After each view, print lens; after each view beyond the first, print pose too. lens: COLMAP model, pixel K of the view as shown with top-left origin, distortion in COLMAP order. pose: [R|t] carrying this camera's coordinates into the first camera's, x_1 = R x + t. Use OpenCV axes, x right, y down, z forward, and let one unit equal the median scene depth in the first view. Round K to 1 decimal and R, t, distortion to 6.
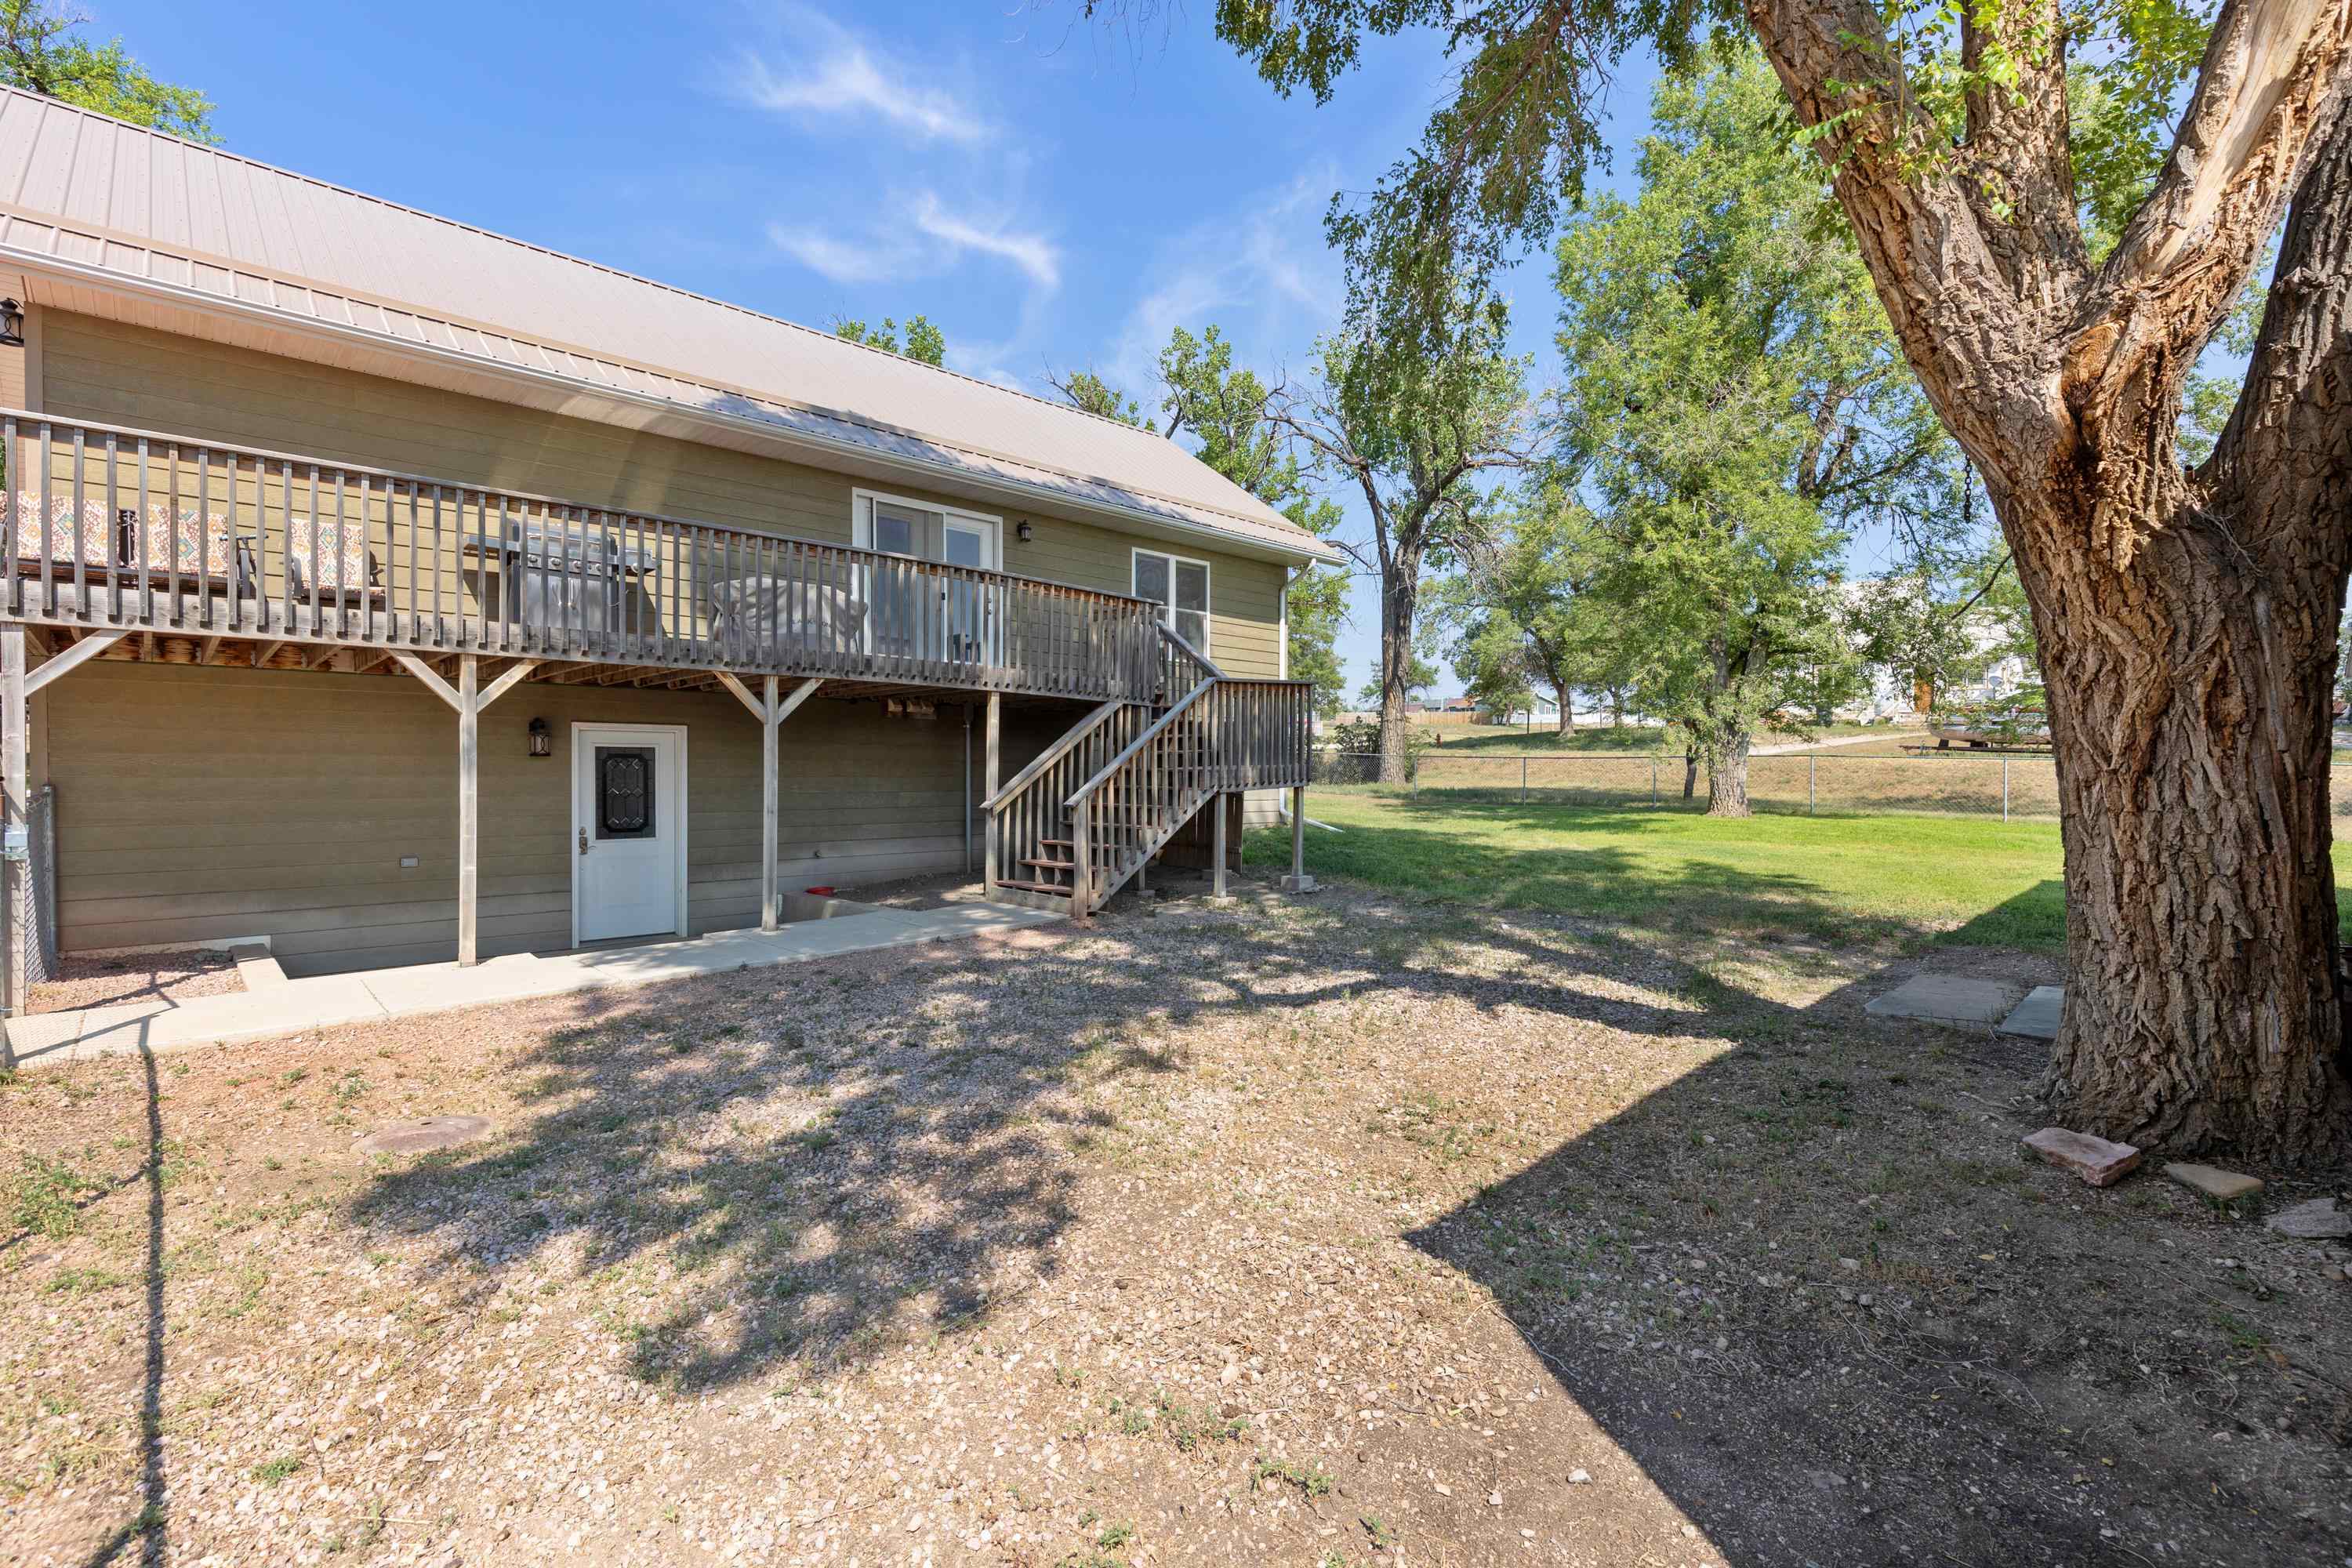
lens RADIAL K [[1089.7, 0, 1176.5], [0, 1089.7, 776.5], [0, 0, 1]] dist [-0.001326, -0.000086]
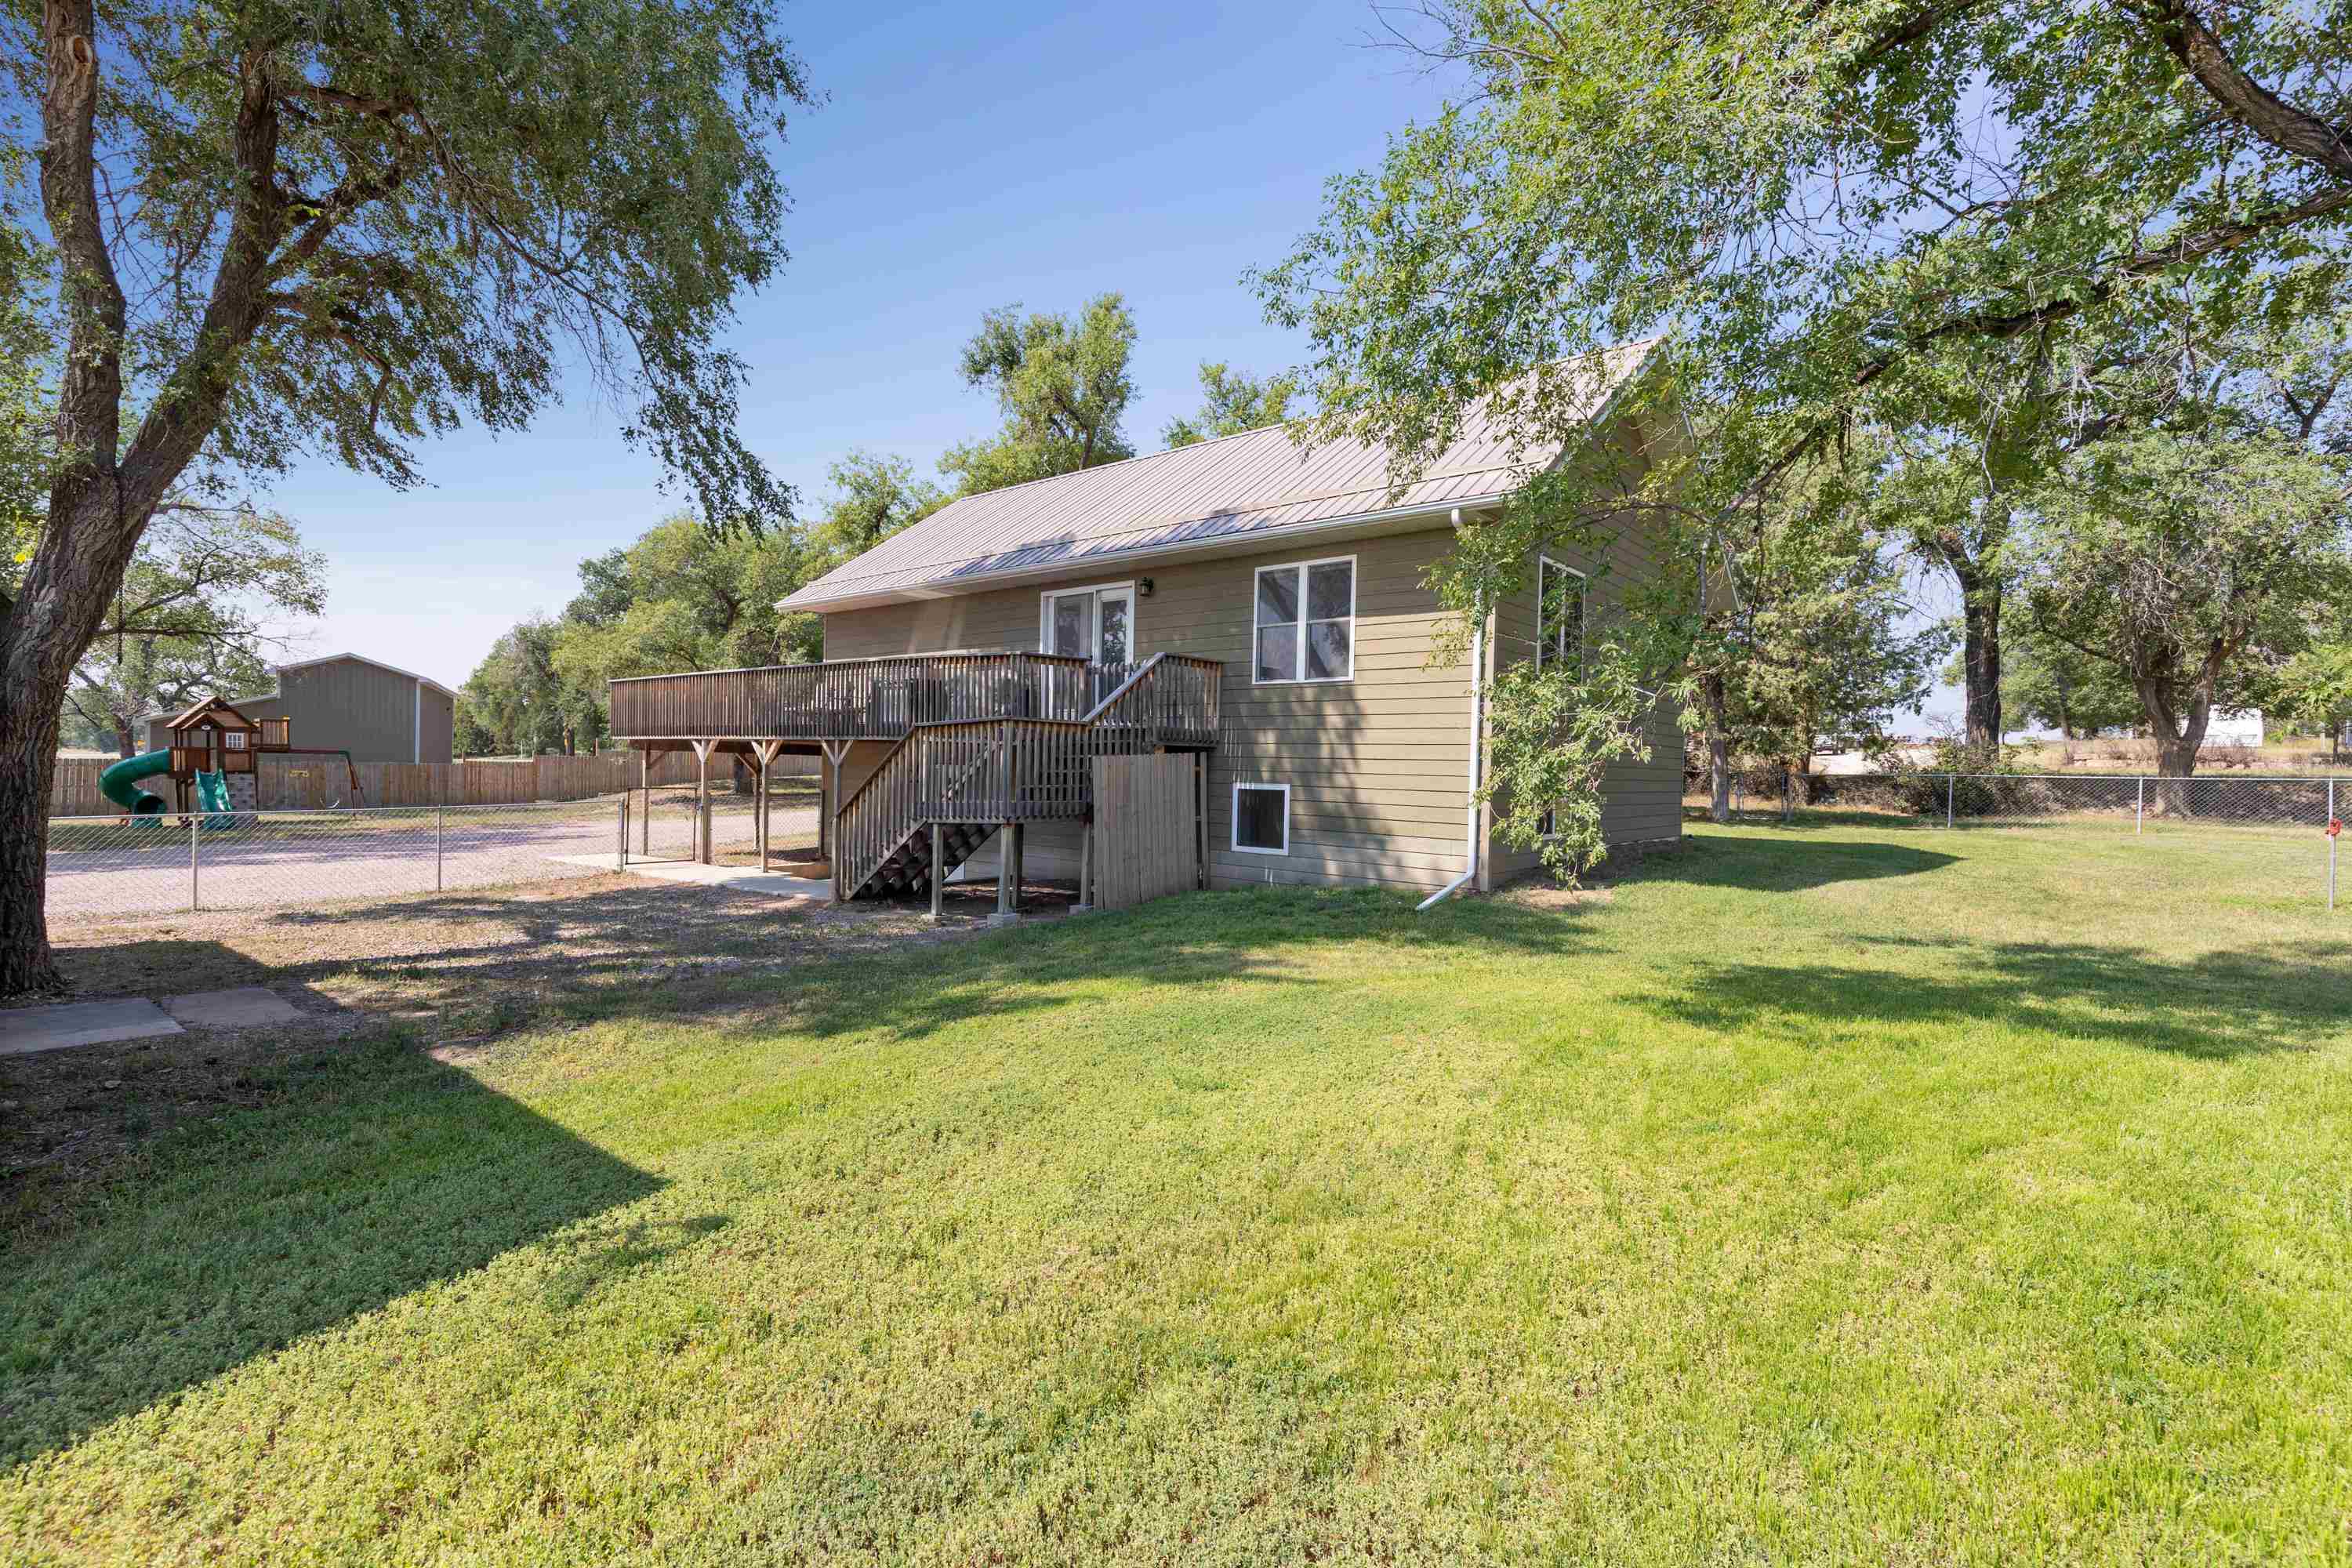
lens RADIAL K [[1089.7, 0, 1176.1], [0, 1089.7, 775.9], [0, 0, 1]] dist [-0.001326, -0.000086]
pose [[0.040513, 0.005121, -0.999166, 0.910093], [-0.033618, 0.999428, 0.003760, -0.036298], [0.998613, 0.033438, 0.040662, 0.928985]]
